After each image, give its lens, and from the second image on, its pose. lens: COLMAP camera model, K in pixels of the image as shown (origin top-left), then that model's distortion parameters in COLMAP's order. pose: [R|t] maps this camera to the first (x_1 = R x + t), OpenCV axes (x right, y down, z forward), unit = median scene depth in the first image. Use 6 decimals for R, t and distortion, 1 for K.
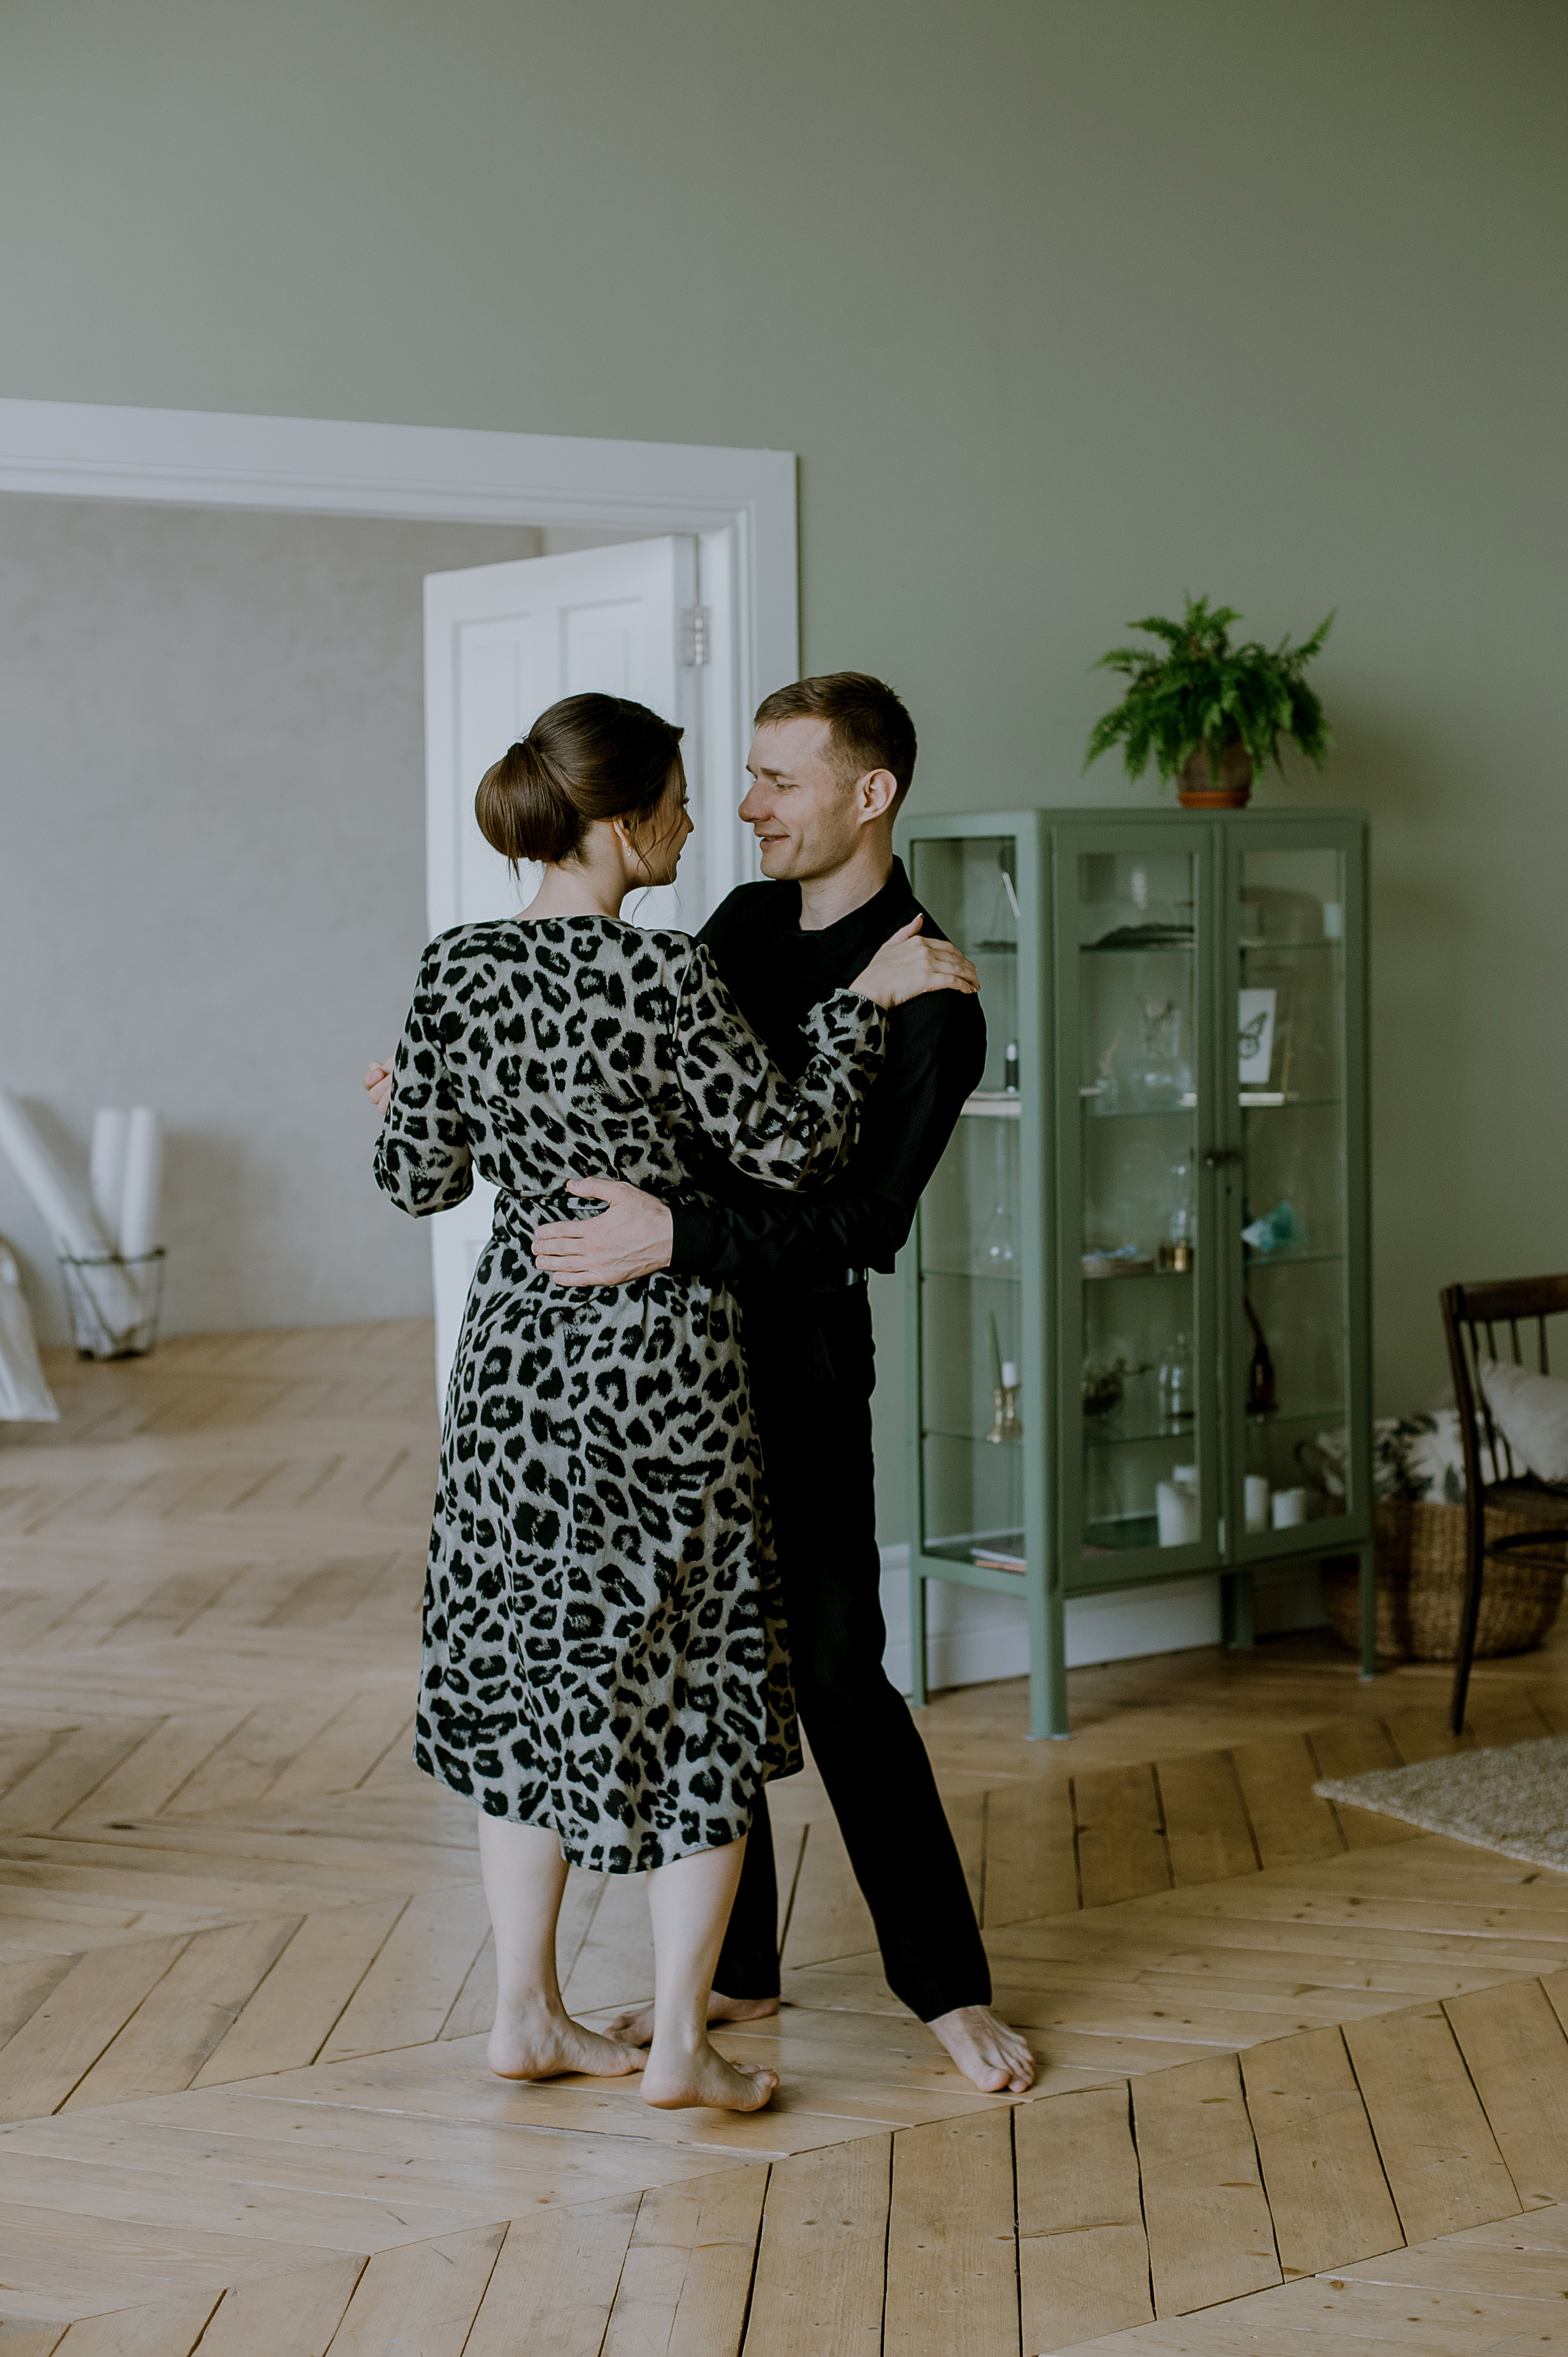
lens RADIAL K [[3597.0, 0, 784.0], [0, 3597.0, 1178.5], [0, 0, 1]] dist [-0.130153, 0.162607]
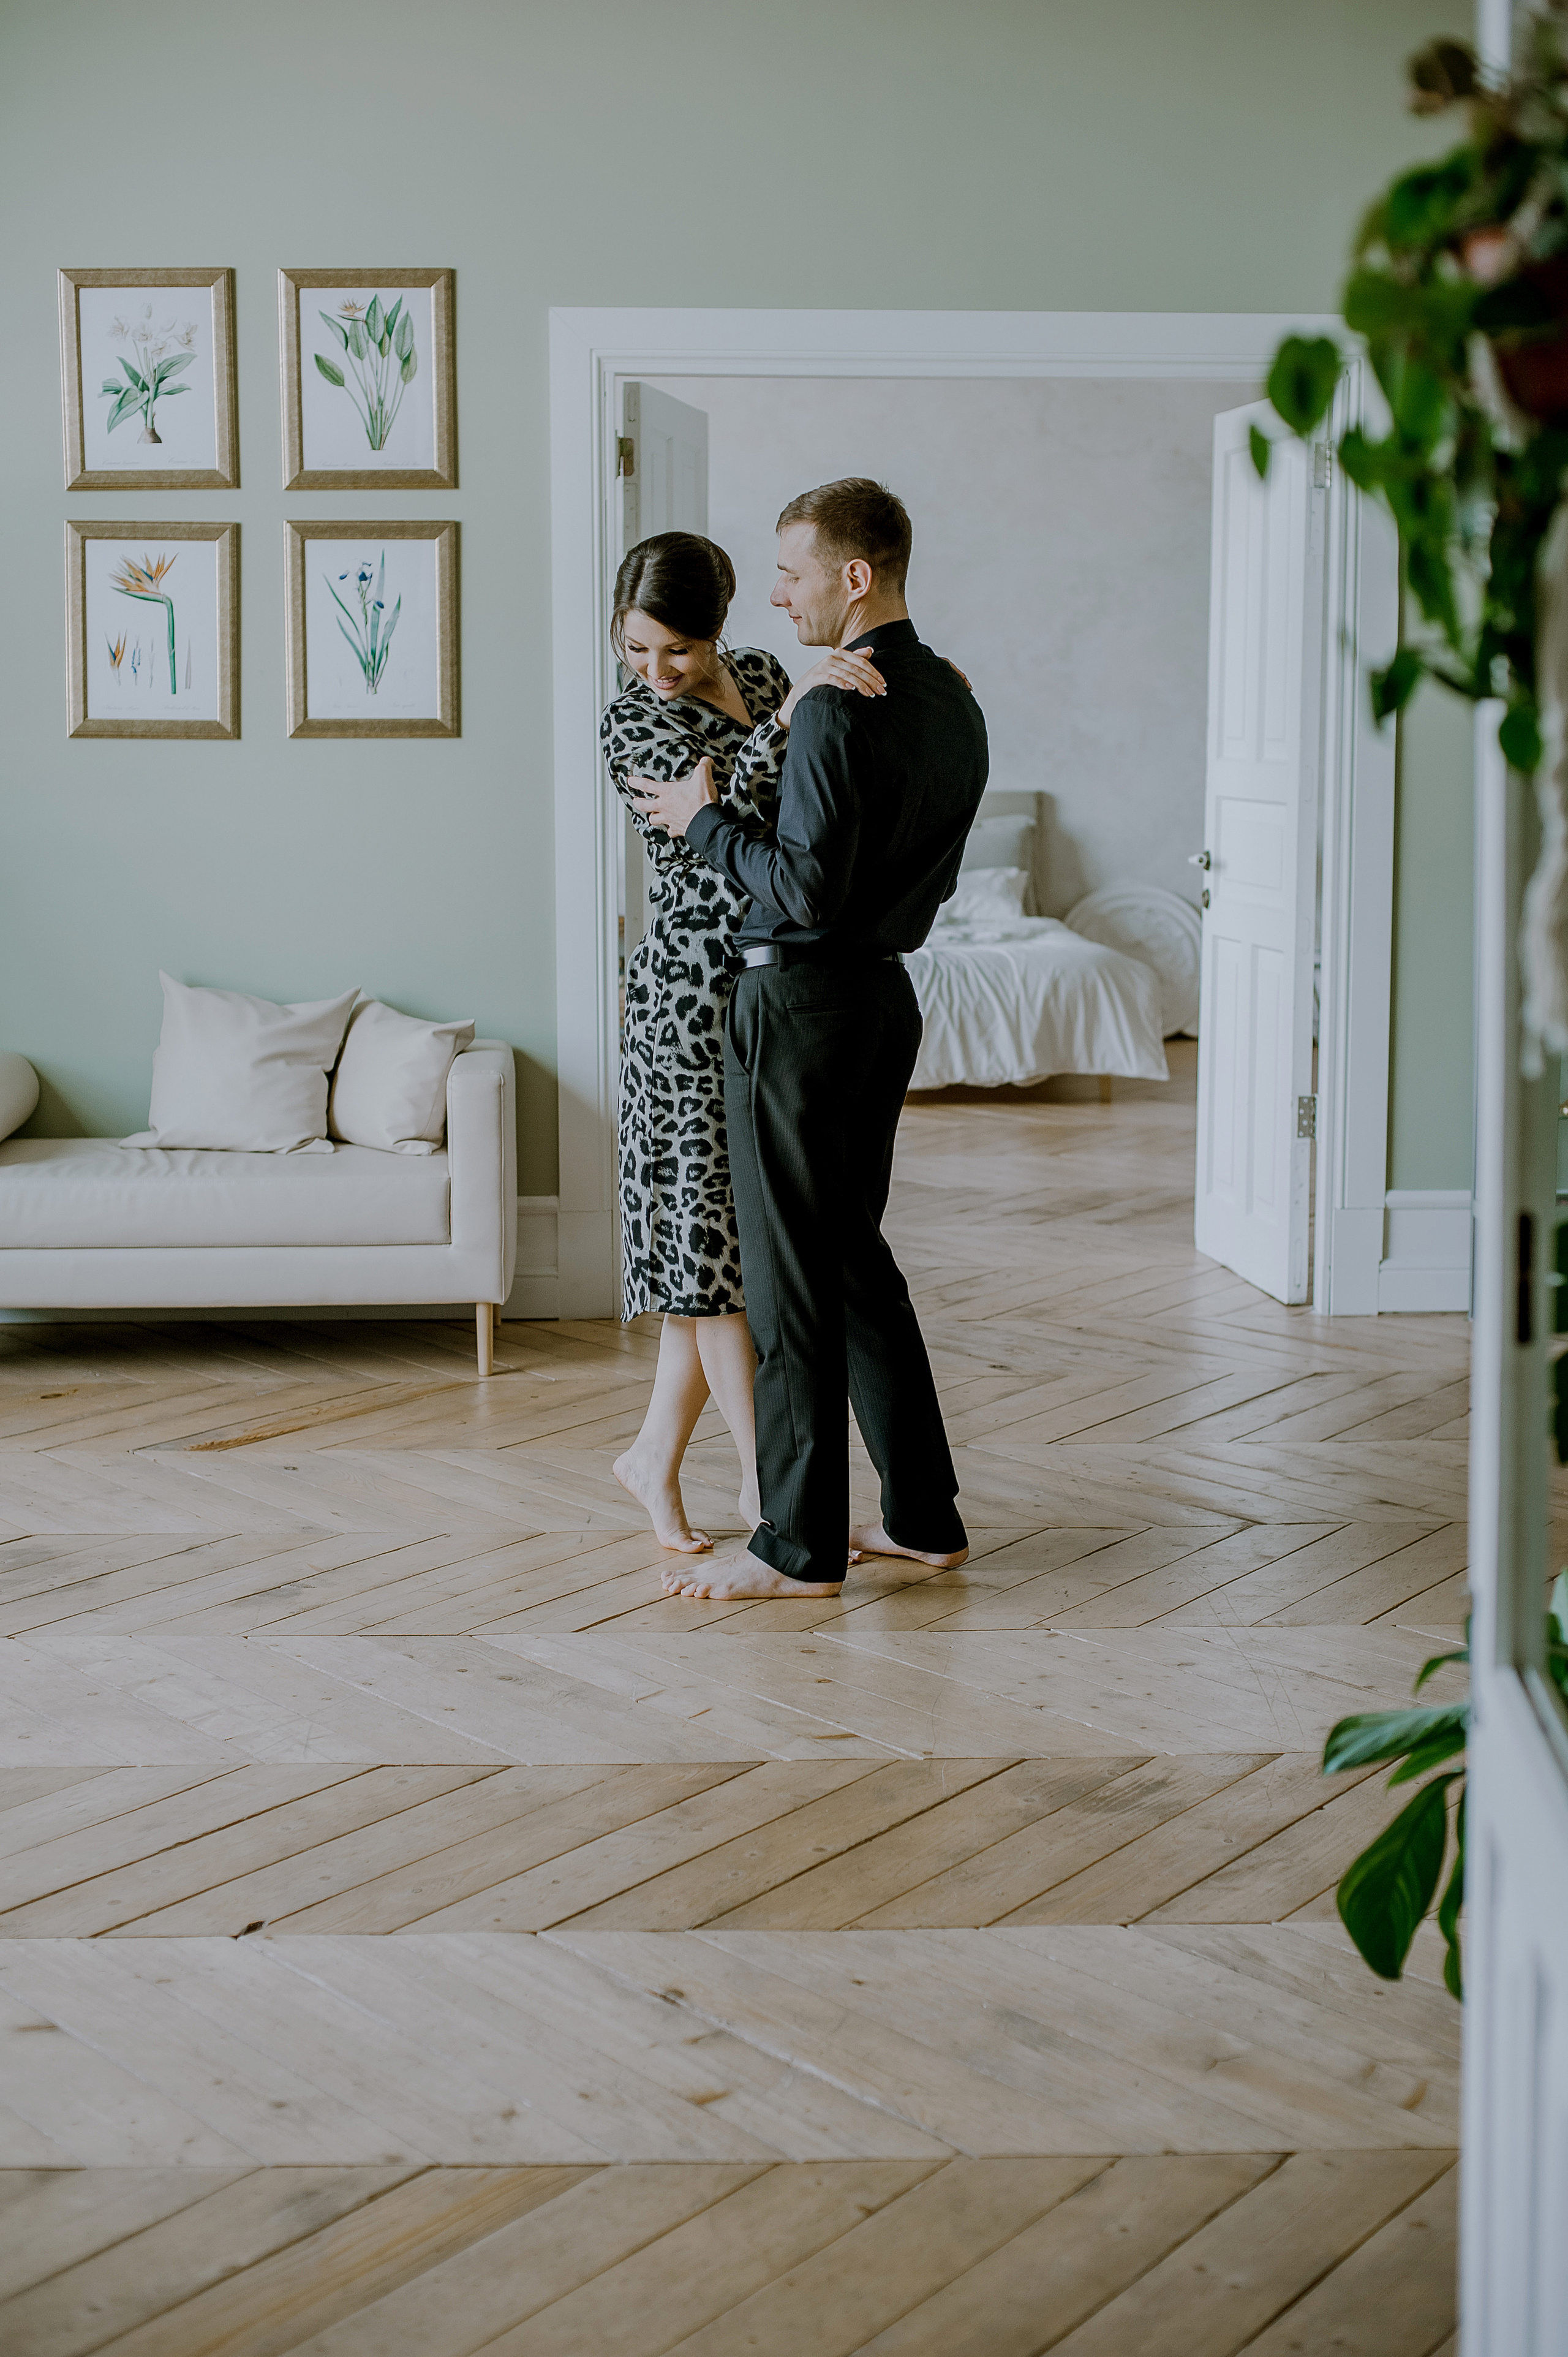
lens RADIAL K [[3340.7, 0, 784.0], [0, 3340.7, 1178.5], [0, 0, 1]] dist [-0.065773, -0.029506]
pose [[0.859438, 0.087391, -0.503715, 0.422197], [-0.048907, 0.994817, 0.089149, 0.005624], [0.508895, -0.051983, 0.859258, -0.125755]]
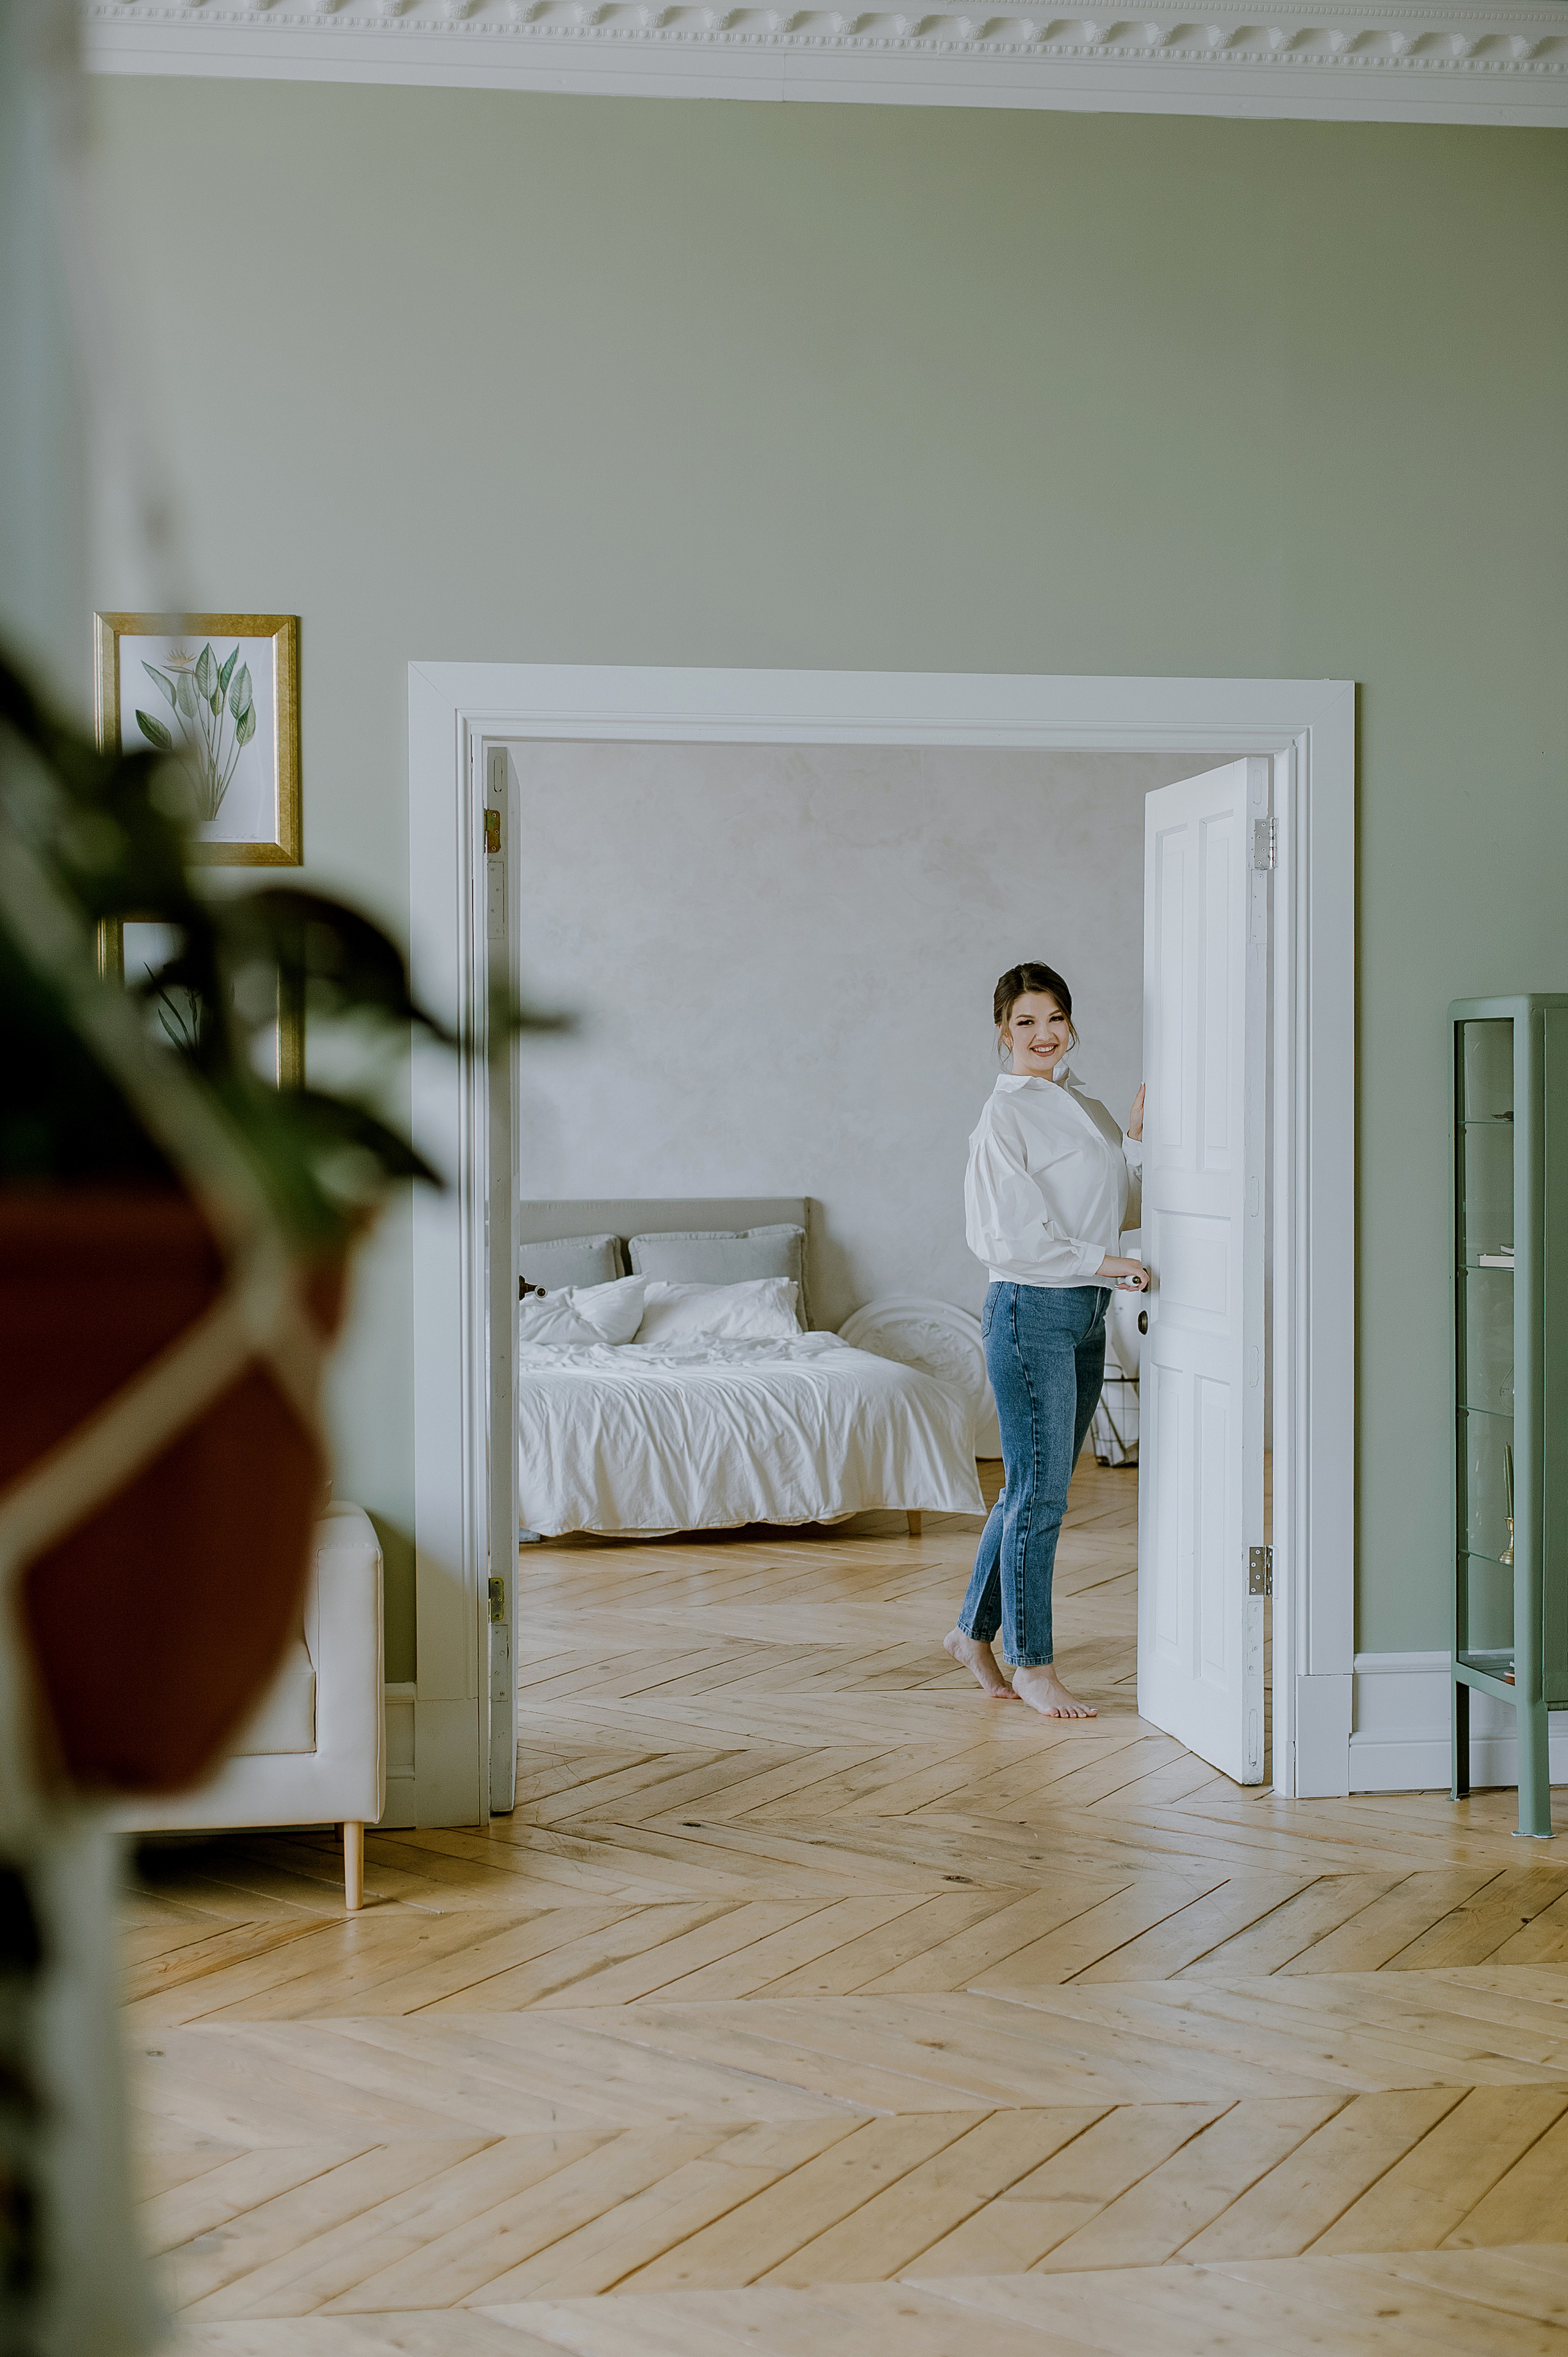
lens RADIAL K [[3366.3, 0, 784.0], [0, 3366.3, 1178.5], [0, 0, 1]] dist [-0.028431, 0.346385]
pose [[0.913684, 0.022241, -0.405817, 0.270792], [-0.039618, 0.998620, -0.034469, -0.000337], [0.404490, 0.047572, 0.913304, -0.042853]]
